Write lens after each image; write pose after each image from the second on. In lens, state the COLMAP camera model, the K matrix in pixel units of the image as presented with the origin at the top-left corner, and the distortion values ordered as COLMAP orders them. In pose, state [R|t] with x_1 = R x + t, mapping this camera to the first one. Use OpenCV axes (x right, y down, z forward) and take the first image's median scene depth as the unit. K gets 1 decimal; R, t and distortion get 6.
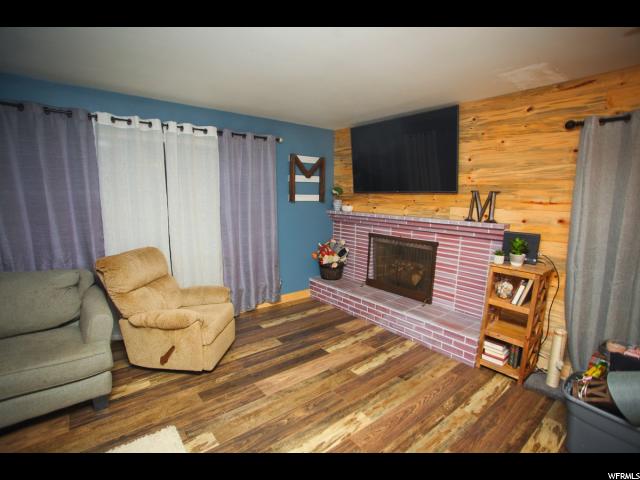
lens RADIAL K [[310.3, 0, 316.7], [0, 310.3, 243.3], [0, 0, 1]] dist [-0.075214, 0.034168]
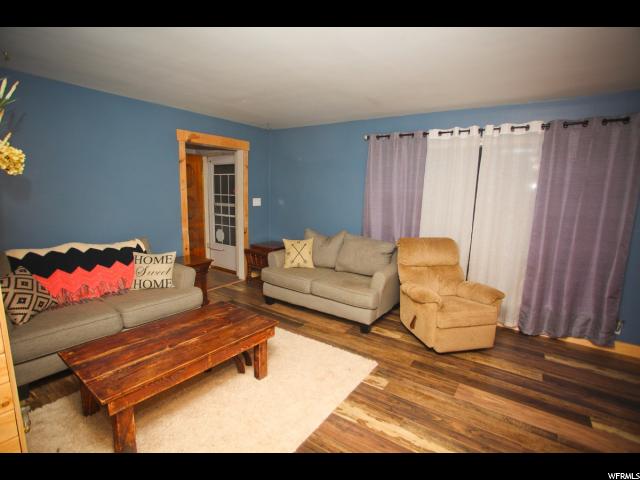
lens RADIAL K [[310.3, 0, 316.7], [0, 310.3, 243.3], [0, 0, 1]] dist [-0.075214, 0.034168]
pose [[0.277299, 0.145870, -0.949646, 0.495966], [-0.173434, 0.979770, 0.099855, 0.002240], [0.945001, 0.137011, 0.296988, 0.208236]]
